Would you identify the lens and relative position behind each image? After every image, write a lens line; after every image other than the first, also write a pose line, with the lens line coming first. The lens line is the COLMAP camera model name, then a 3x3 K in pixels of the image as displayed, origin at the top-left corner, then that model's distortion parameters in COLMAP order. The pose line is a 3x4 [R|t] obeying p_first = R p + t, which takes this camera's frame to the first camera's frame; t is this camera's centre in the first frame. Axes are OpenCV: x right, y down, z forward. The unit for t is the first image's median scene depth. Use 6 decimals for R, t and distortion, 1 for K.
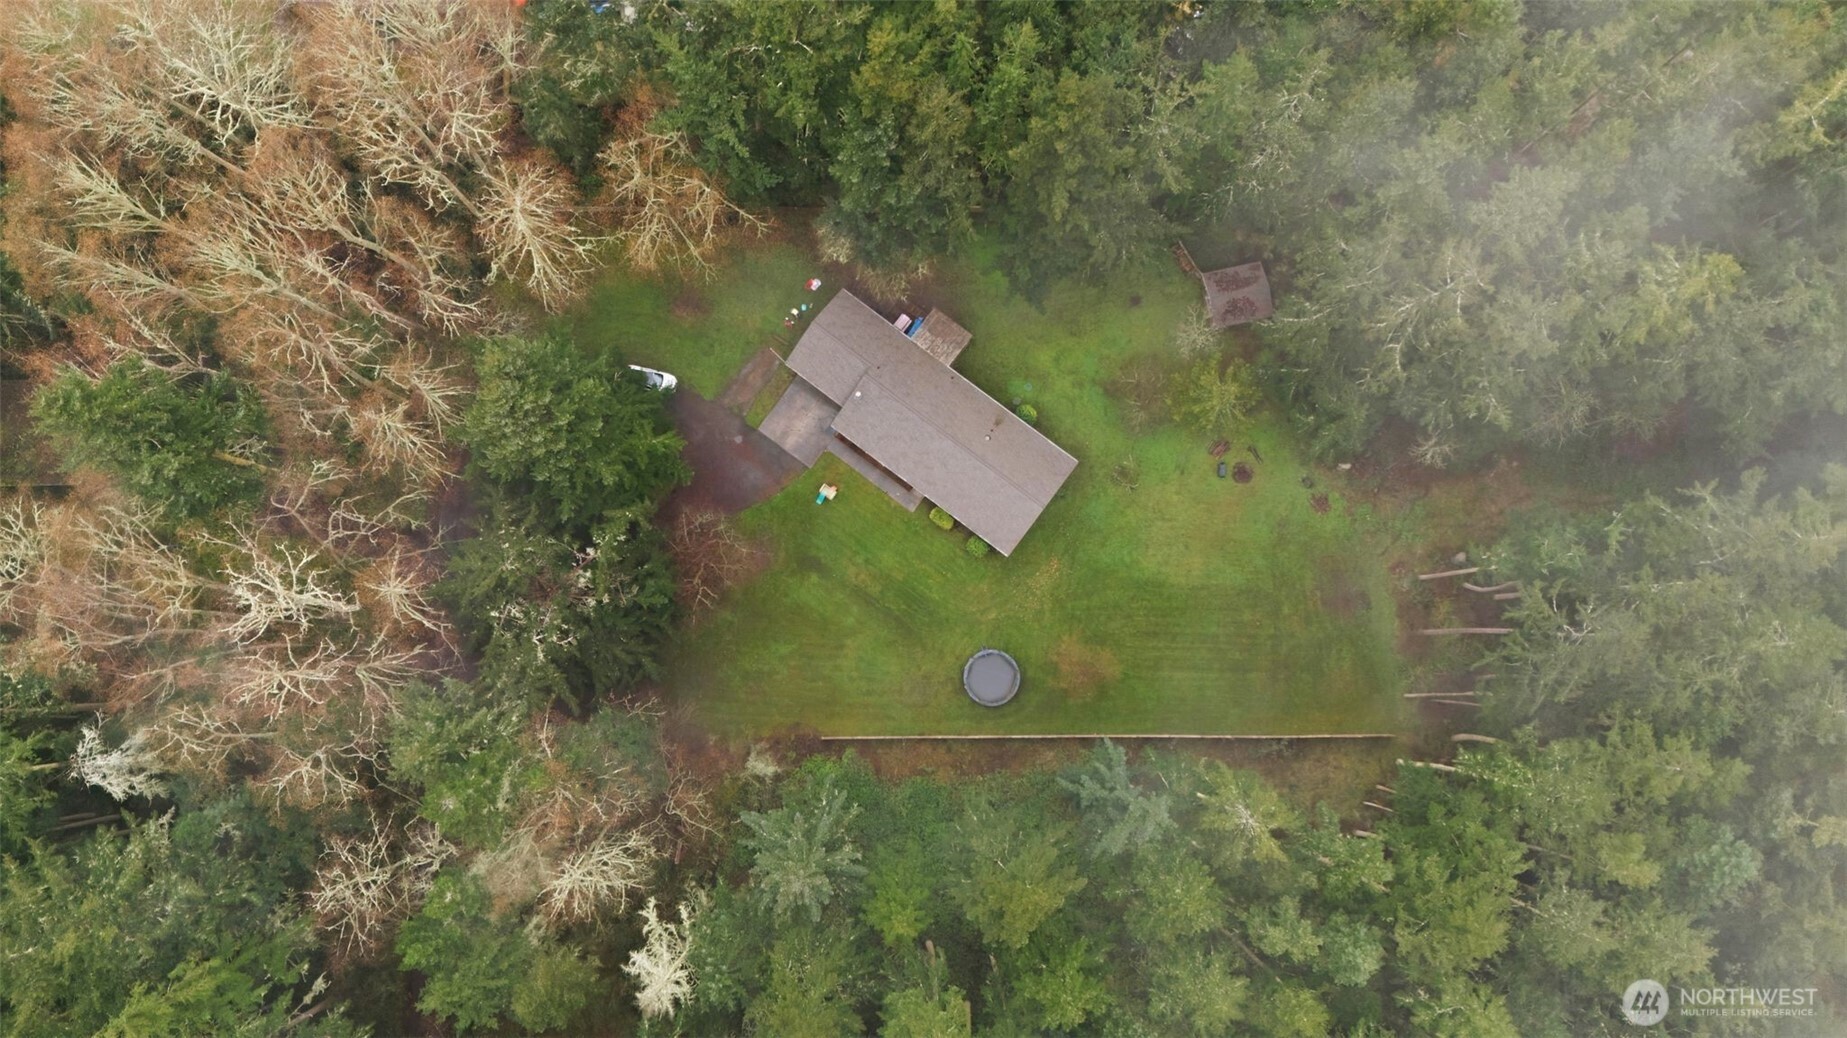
lens RADIAL K [[1350.2, 0, 887.5], [0, 1350.2, 517.3], [0, 0, 1]] dist [0.103801, -0.099914]
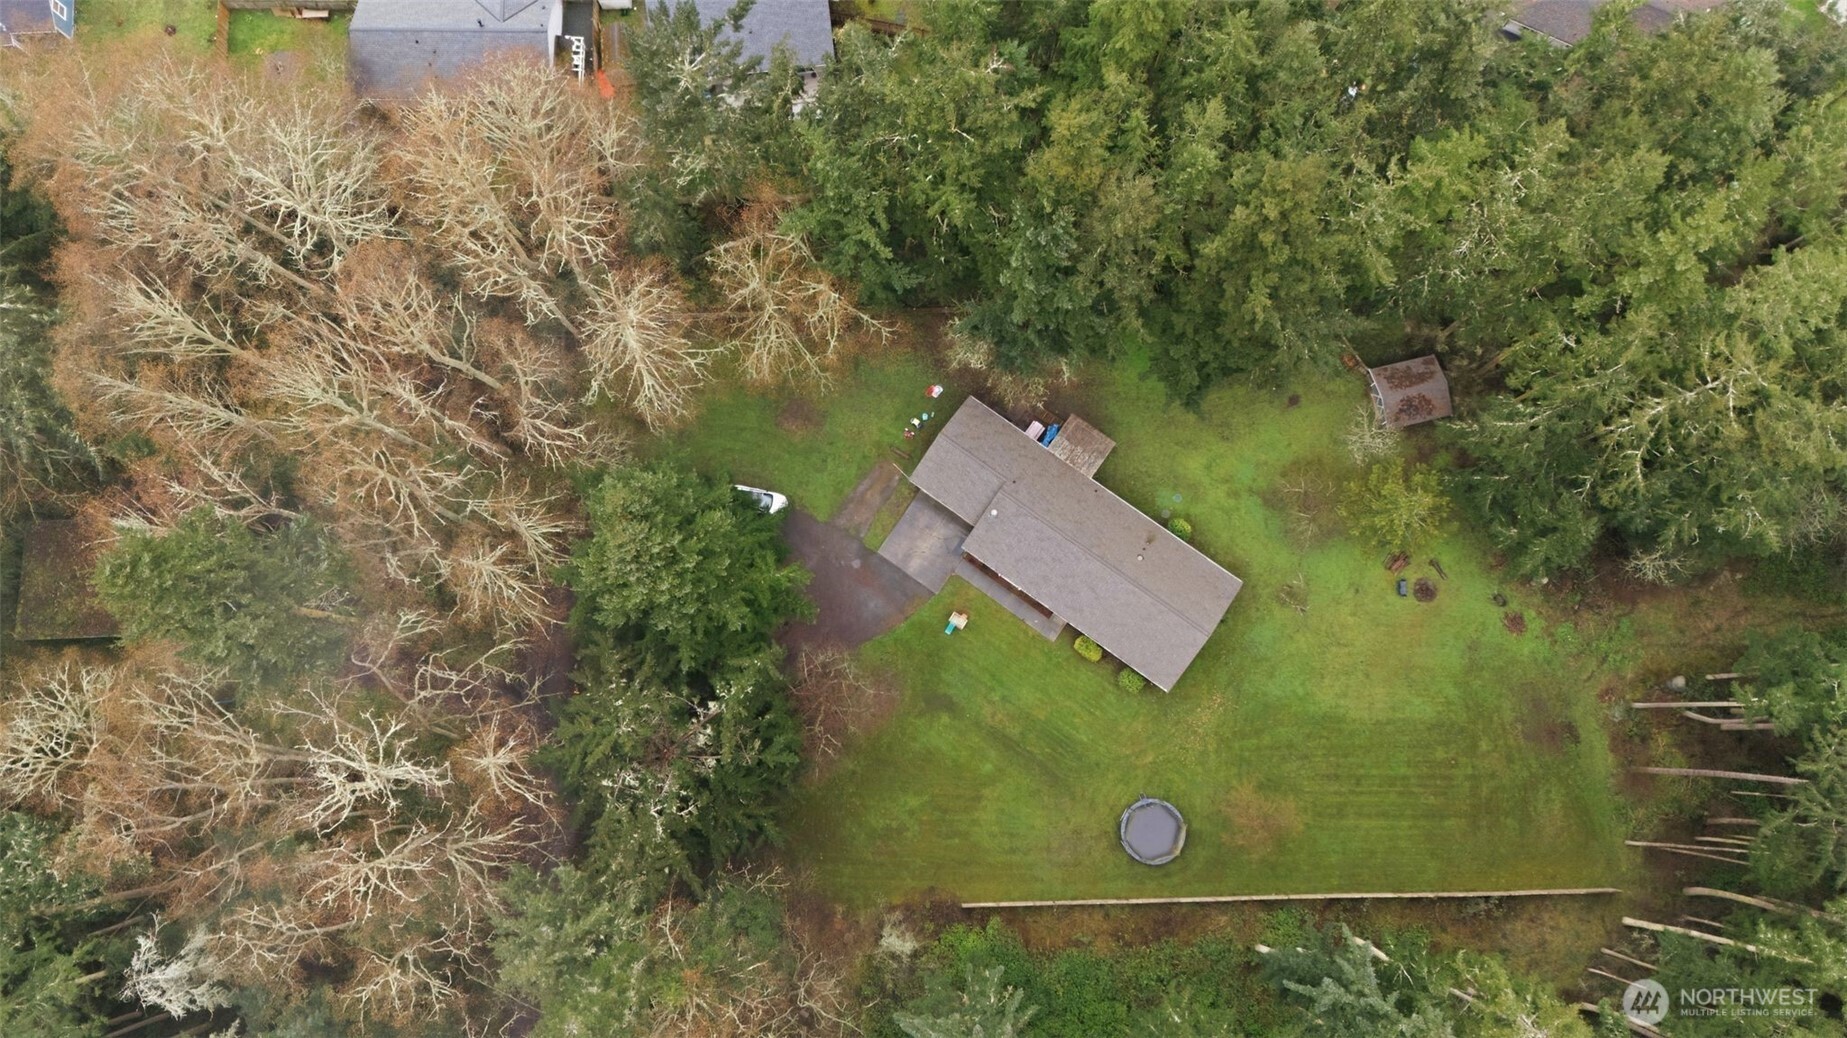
lens RADIAL K [[1350.2, 0, 887.5], [0, 1350.2, 517.3], [0, 0, 1]] dist [0.103801, -0.099914]
pose [[0.999737, -0.022518, -0.004363, -0.099511], [0.022243, 0.998221, -0.055314, -0.045381], [0.005600, 0.055202, 0.998460, 0.121510]]
